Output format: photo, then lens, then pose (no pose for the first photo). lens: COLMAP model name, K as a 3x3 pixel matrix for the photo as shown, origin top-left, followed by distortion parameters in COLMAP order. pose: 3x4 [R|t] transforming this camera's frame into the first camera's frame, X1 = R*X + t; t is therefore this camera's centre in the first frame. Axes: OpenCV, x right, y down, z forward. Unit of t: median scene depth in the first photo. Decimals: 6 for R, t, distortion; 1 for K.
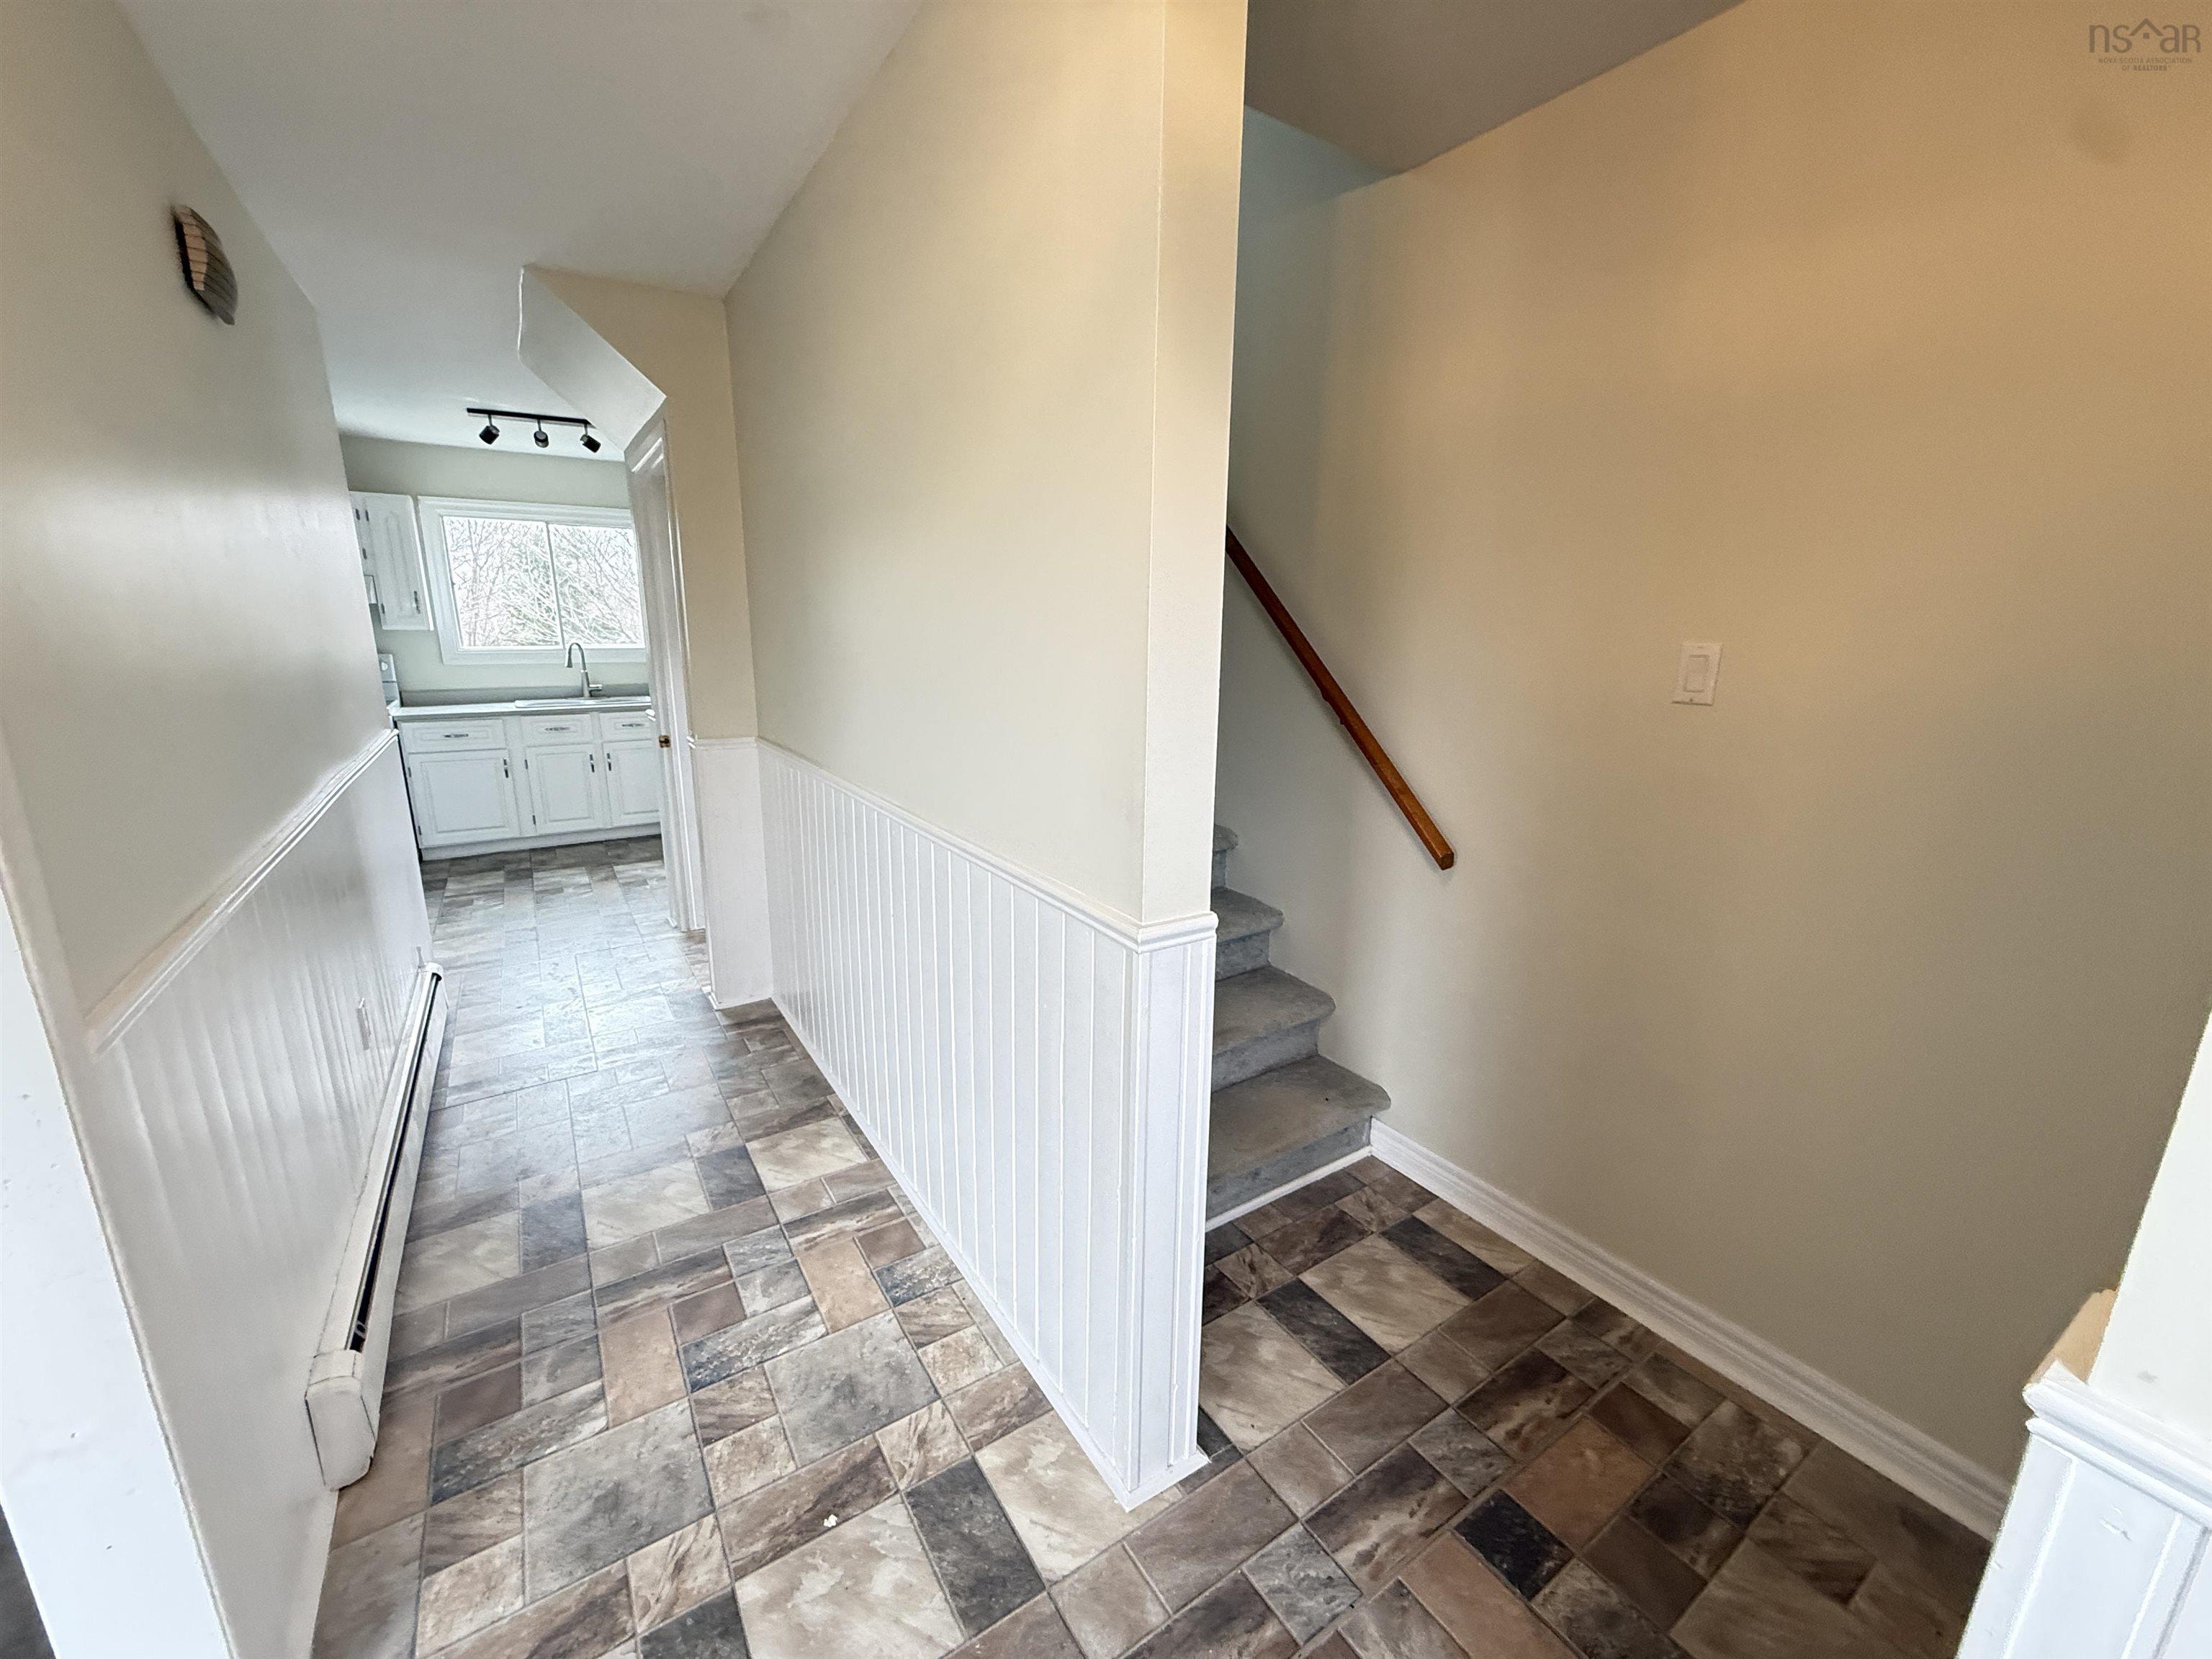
lens RADIAL K [[877.1, 0, 1093.3], [0, 877.1, 845.0], [0, 0, 1]] dist [0.002464, 0.000734]
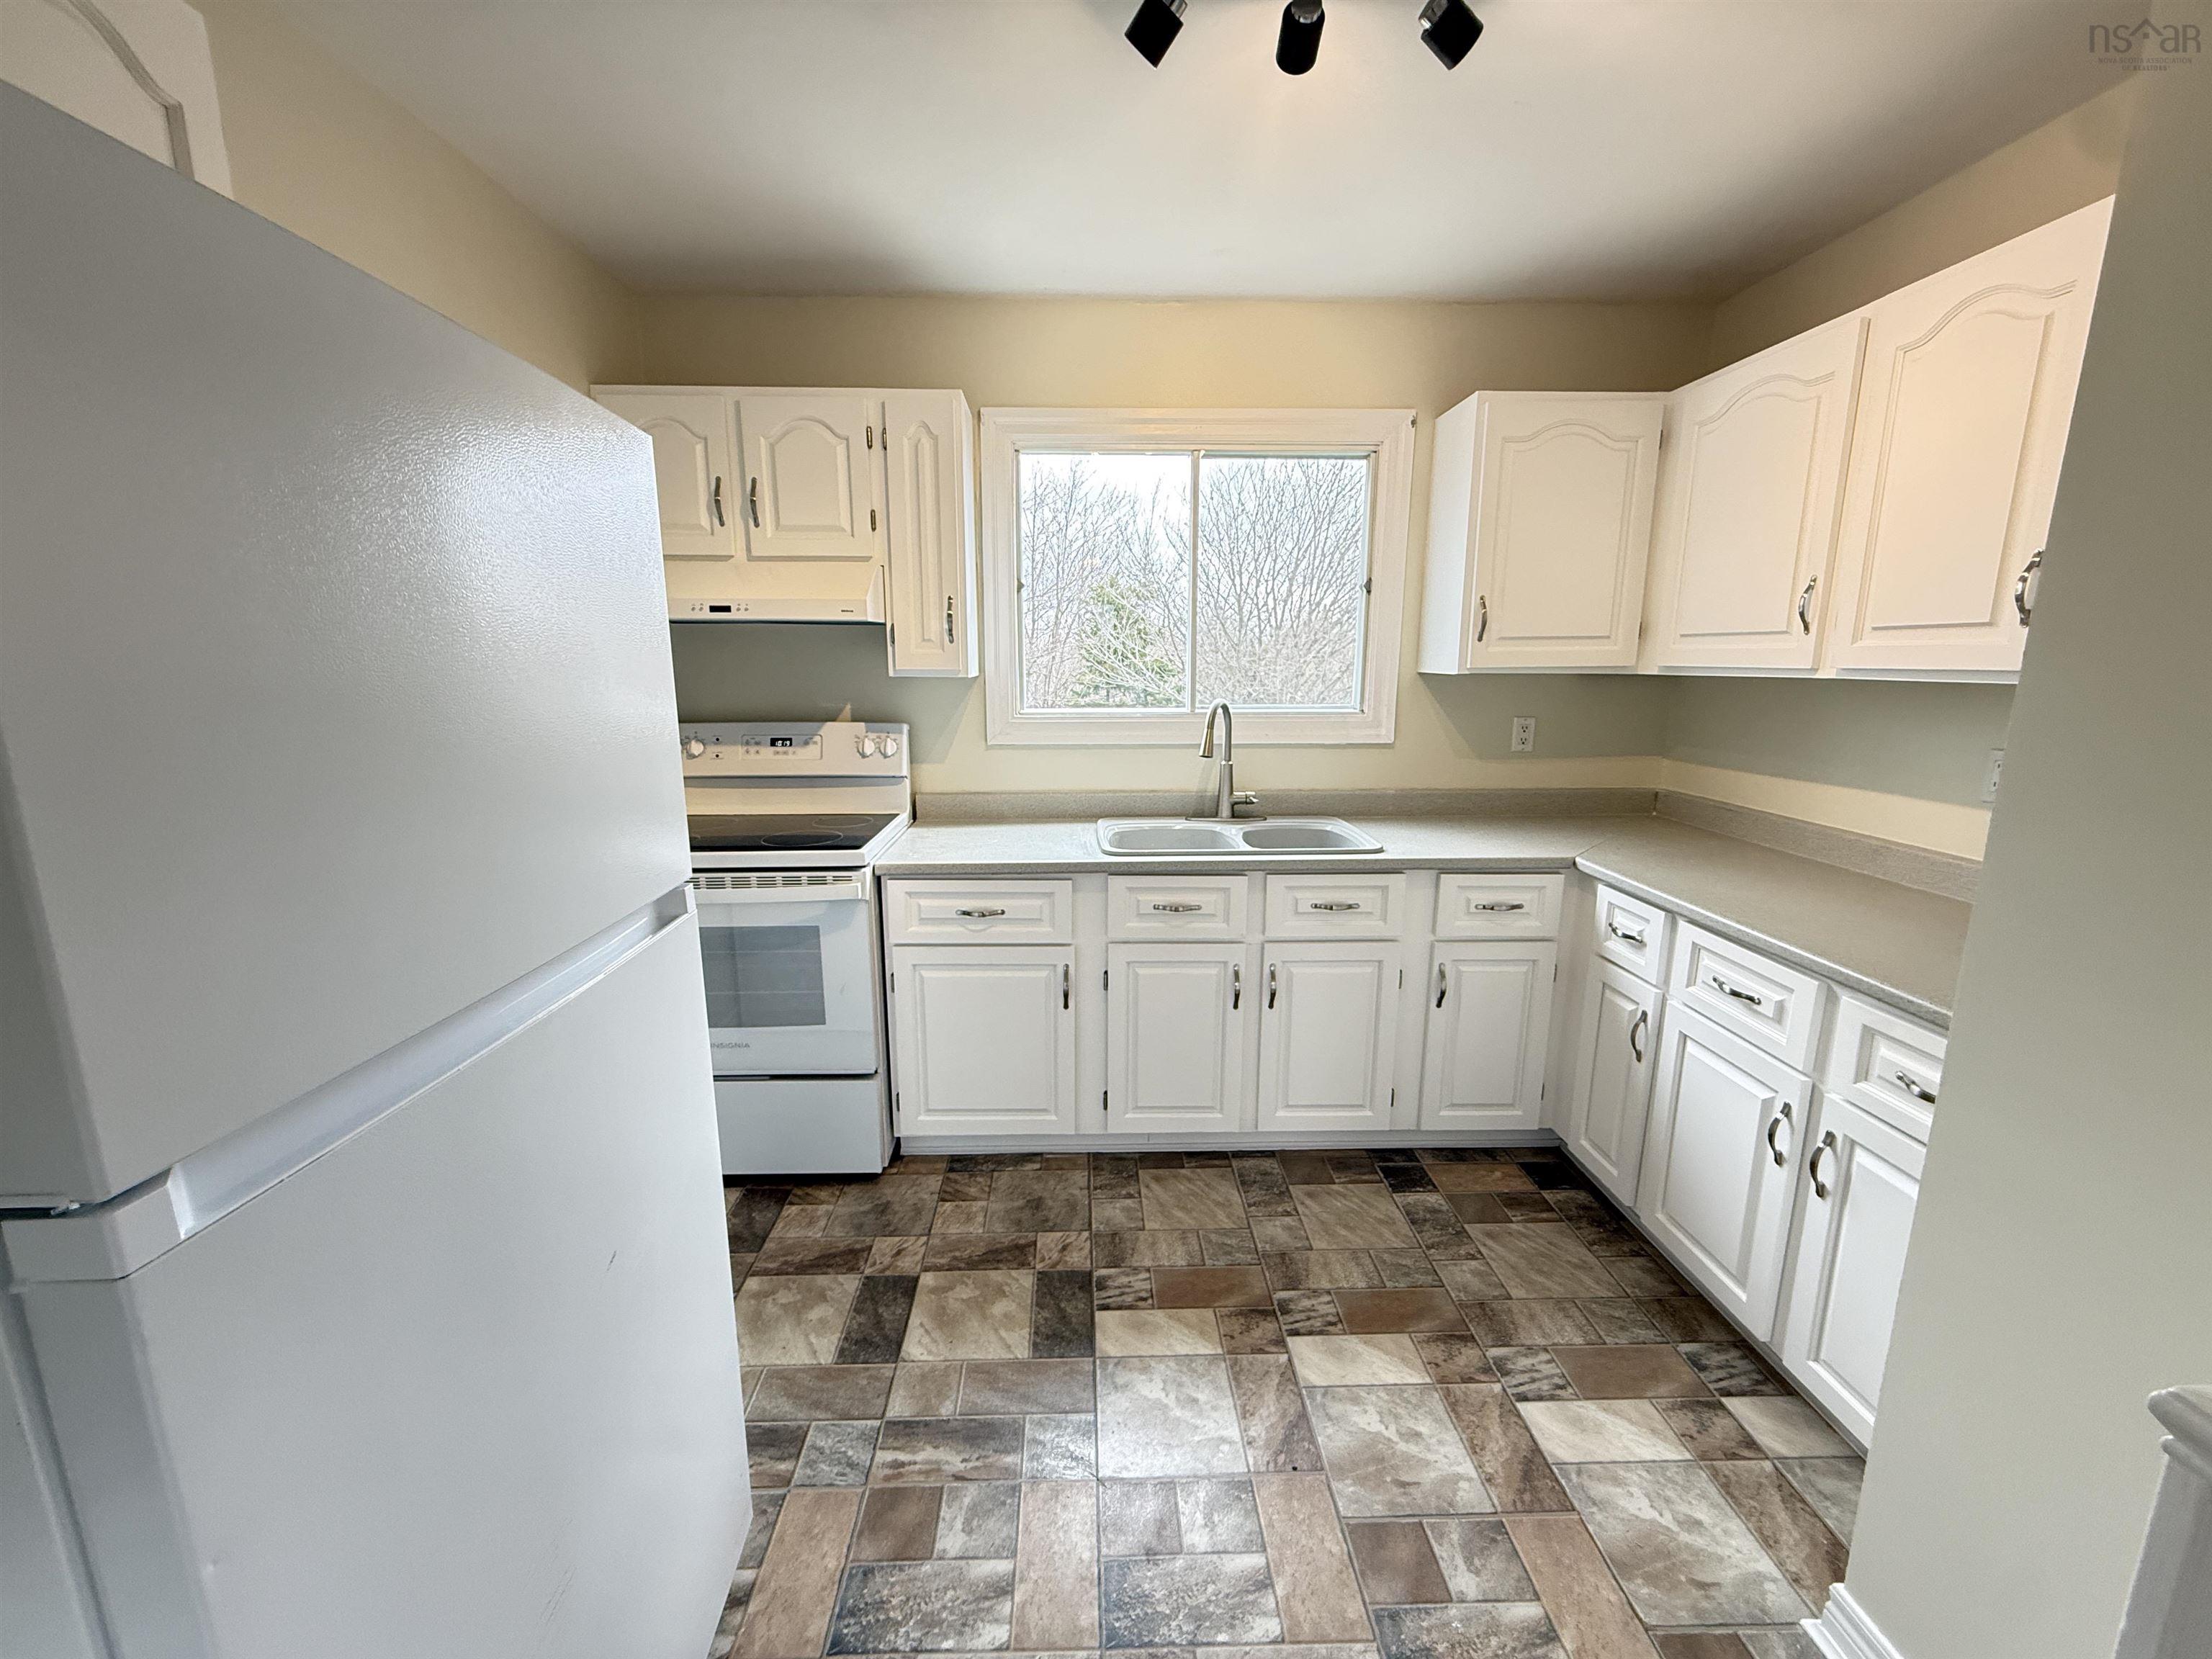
lens RADIAL K [[877.1, 0, 1098.6], [0, 877.1, 827.4], [0, 0, 1]] dist [0.002464, 0.000734]
pose [[0.854390, 0.081654, -0.513176, -0.418421], [-0.112445, 0.993230, -0.029173, -0.150437], [0.507320, 0.082630, 0.857787, 0.600363]]
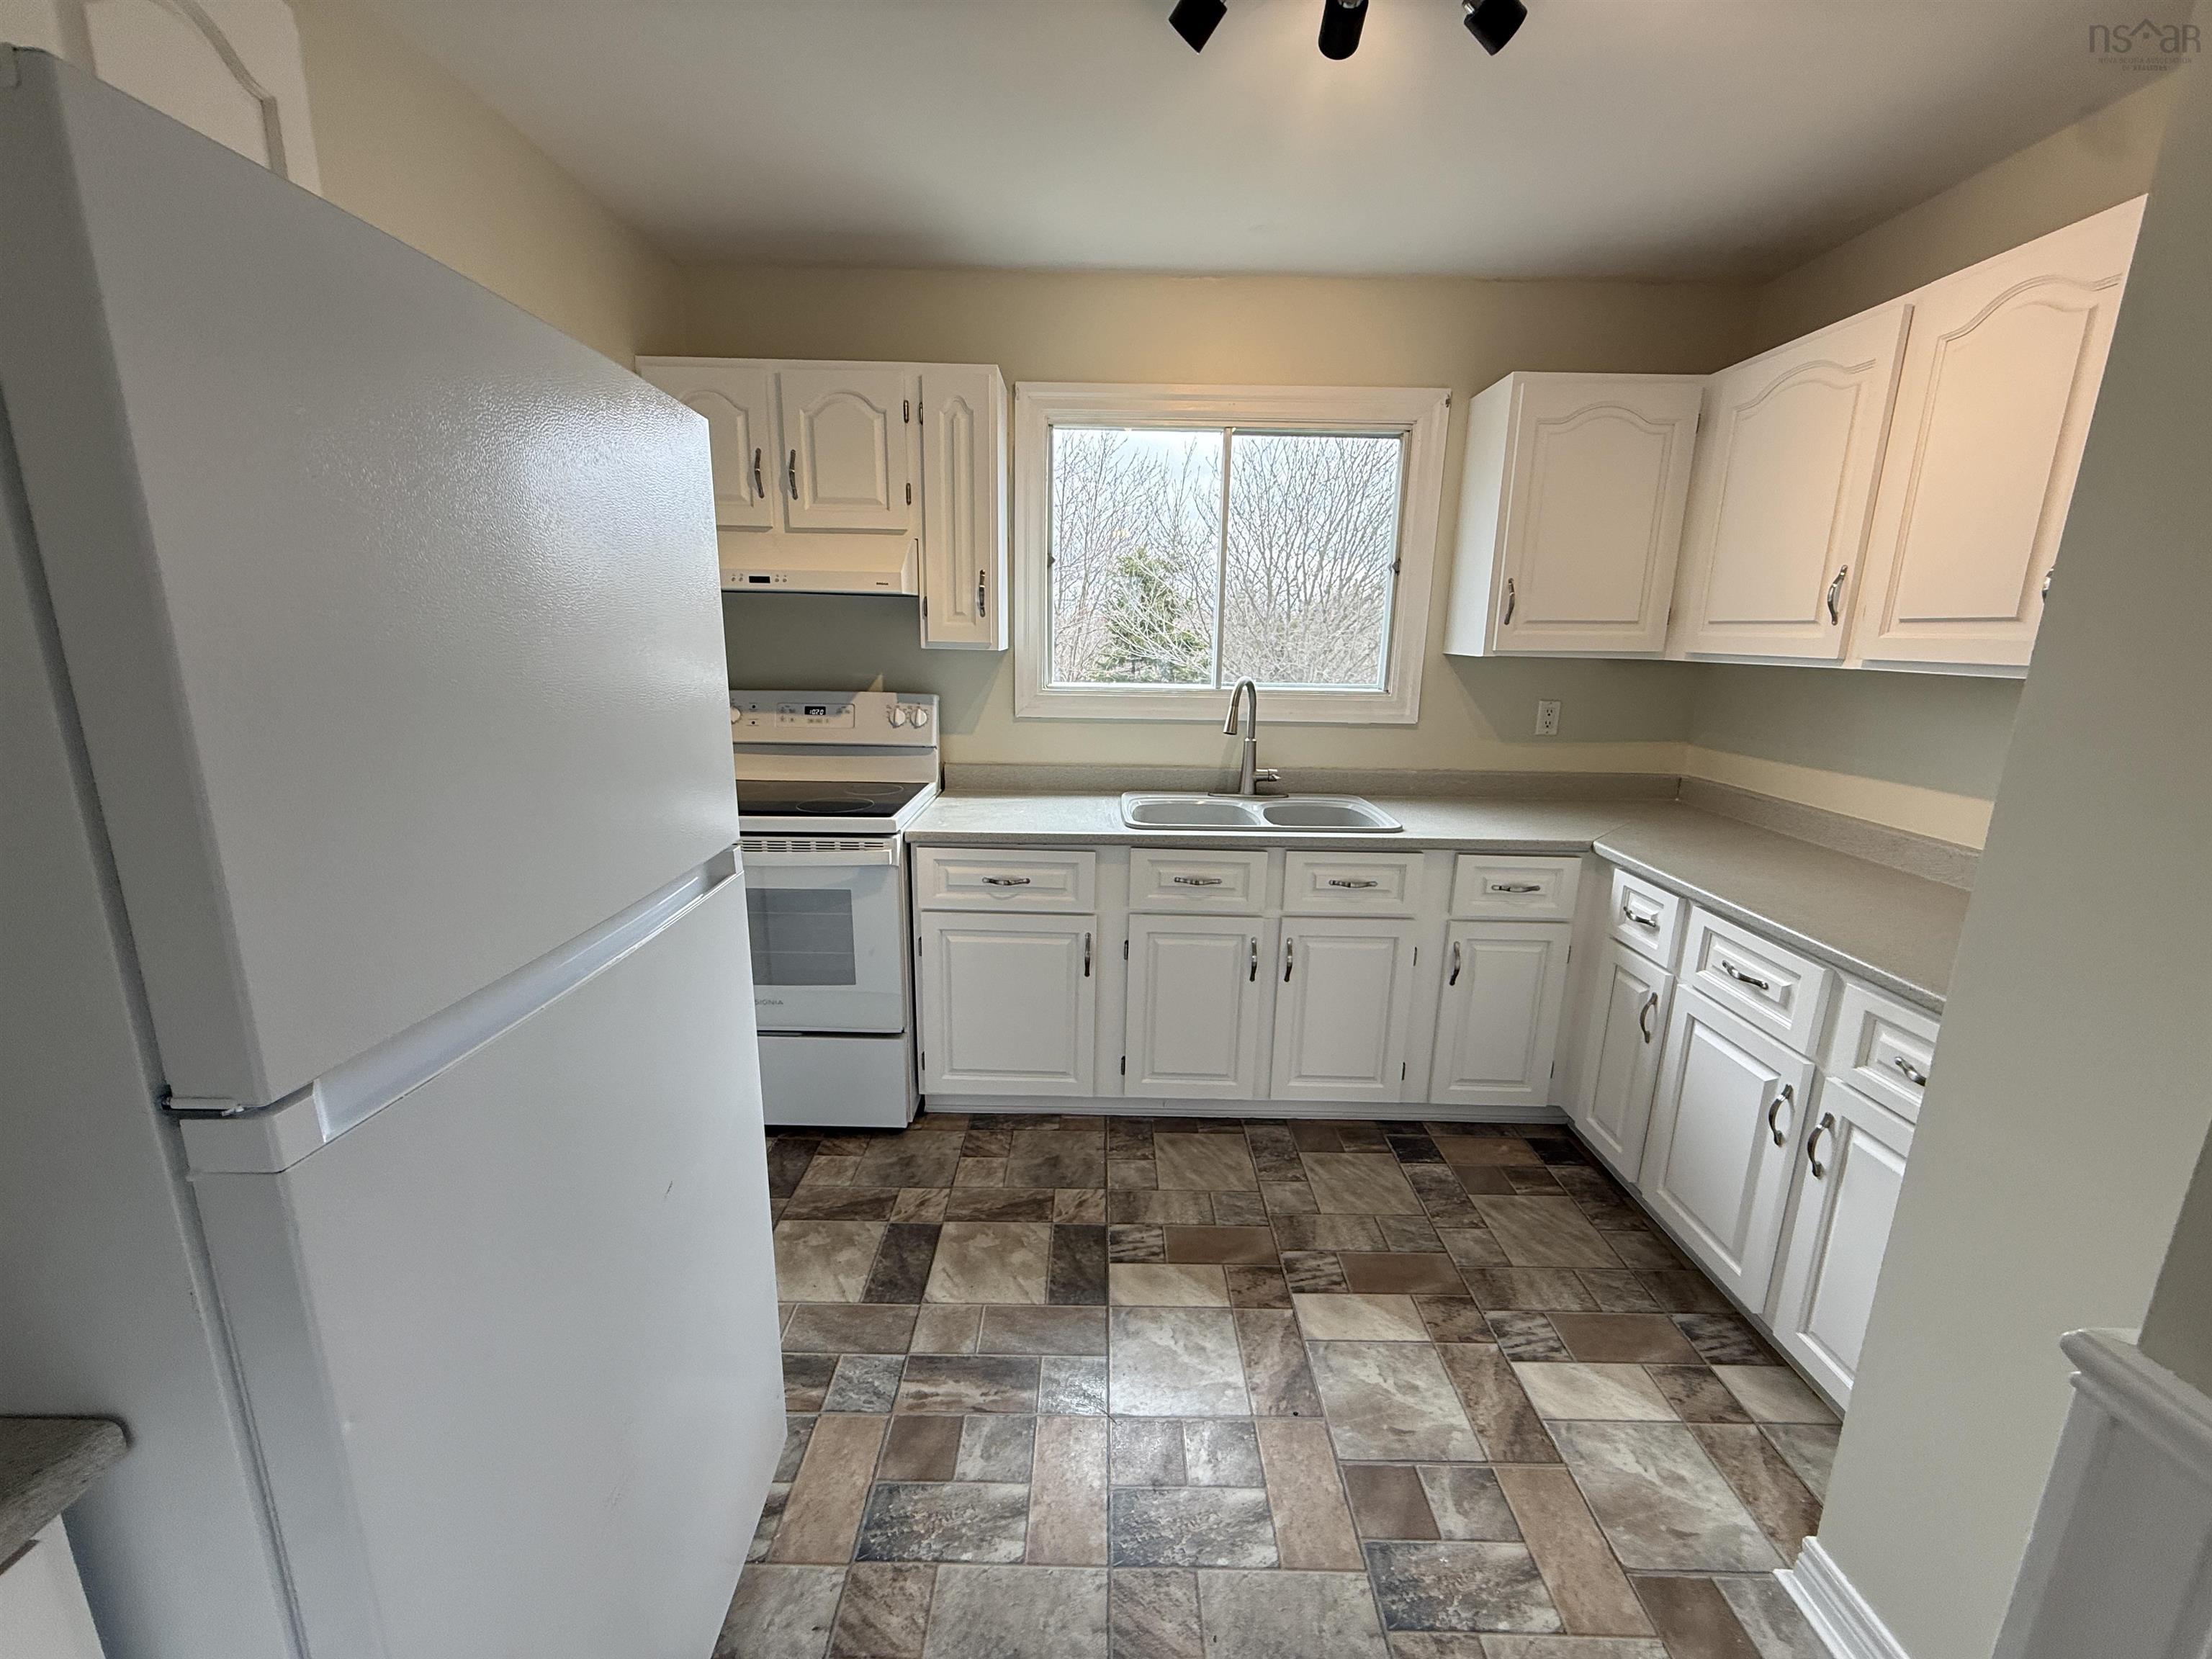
lens RADIAL K [[877.1, 0, 1099.0], [0, 877.1, 826.1], [0, 0, 1]] dist [0.002464, 0.000734]
pose [[0.839219, 0.117047, -0.531047, -0.406734], [-0.135866, 0.990720, 0.003652, -0.150349], [0.526547, 0.069086, 0.847334, 0.575372]]
